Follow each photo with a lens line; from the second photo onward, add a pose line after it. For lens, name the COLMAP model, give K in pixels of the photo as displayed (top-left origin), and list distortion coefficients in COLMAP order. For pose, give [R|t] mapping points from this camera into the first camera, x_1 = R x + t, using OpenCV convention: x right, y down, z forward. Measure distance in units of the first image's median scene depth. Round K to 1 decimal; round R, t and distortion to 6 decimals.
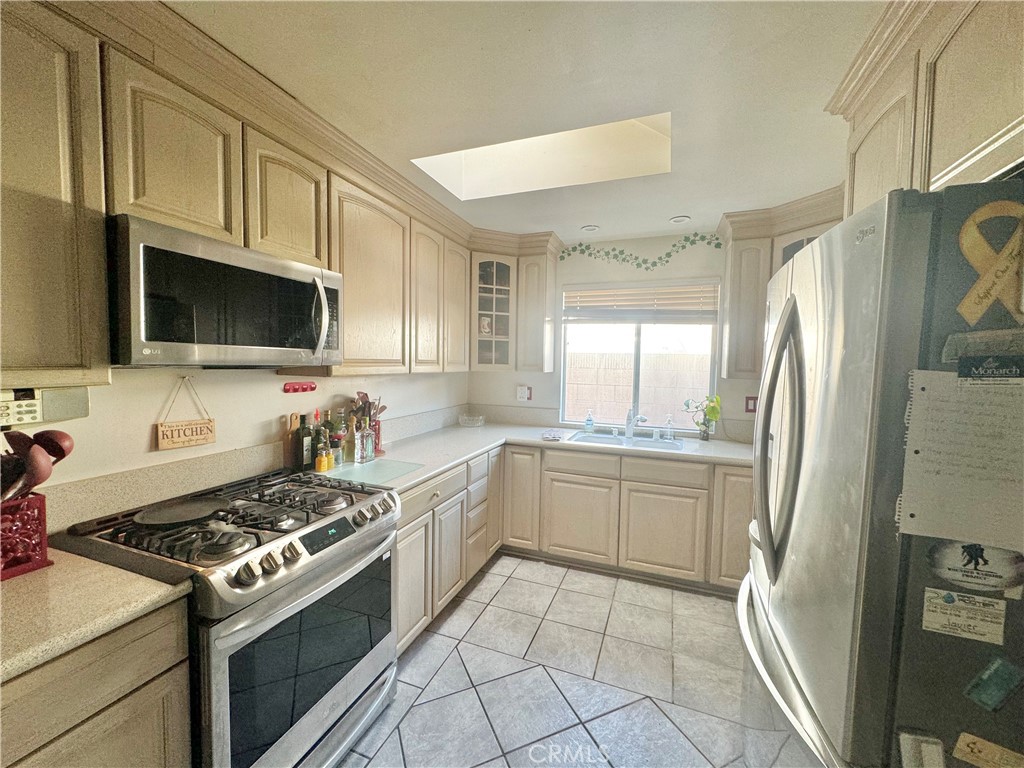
lens RADIAL K [[406.1, 0, 512.0], [0, 406.1, 384.0], [0, 0, 1]] dist [-0.002868, -0.000038]
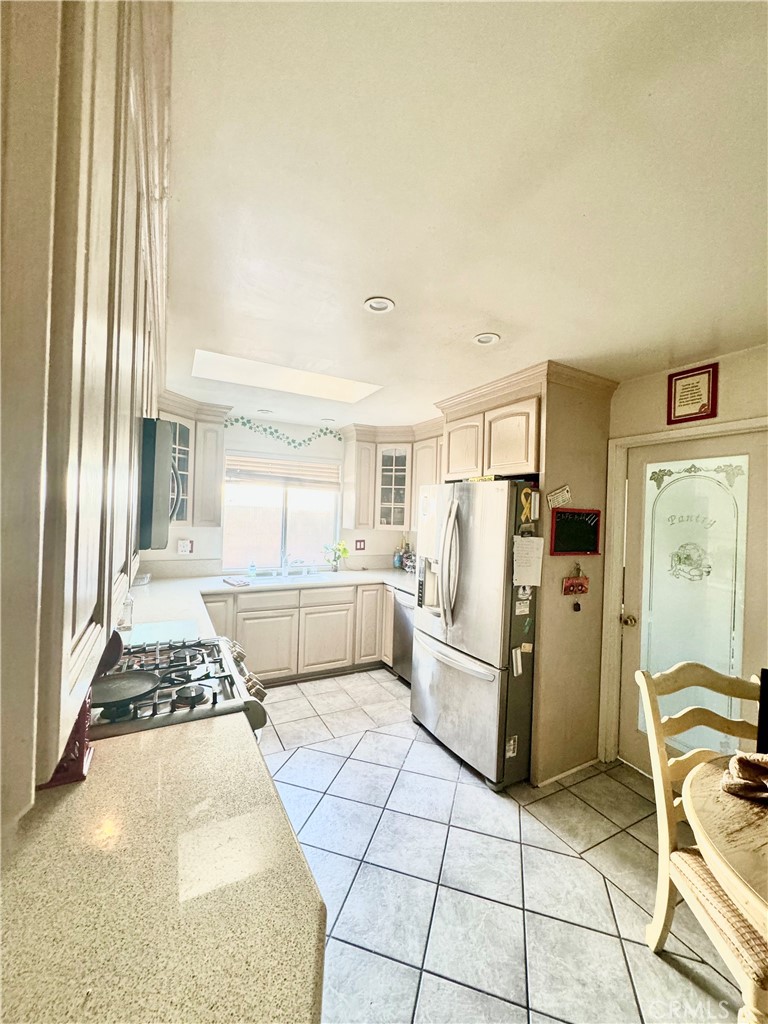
lens RADIAL K [[406.1, 0, 384.0], [0, 406.1, 512.0], [0, 0, 1]] dist [-0.002868, -0.000038]
pose [[0.655802, 0.001573, 0.754931, -0.526351], [0.020894, 0.999577, -0.020233, -0.043463], [-0.754644, 0.029043, 0.655492, -0.089517]]
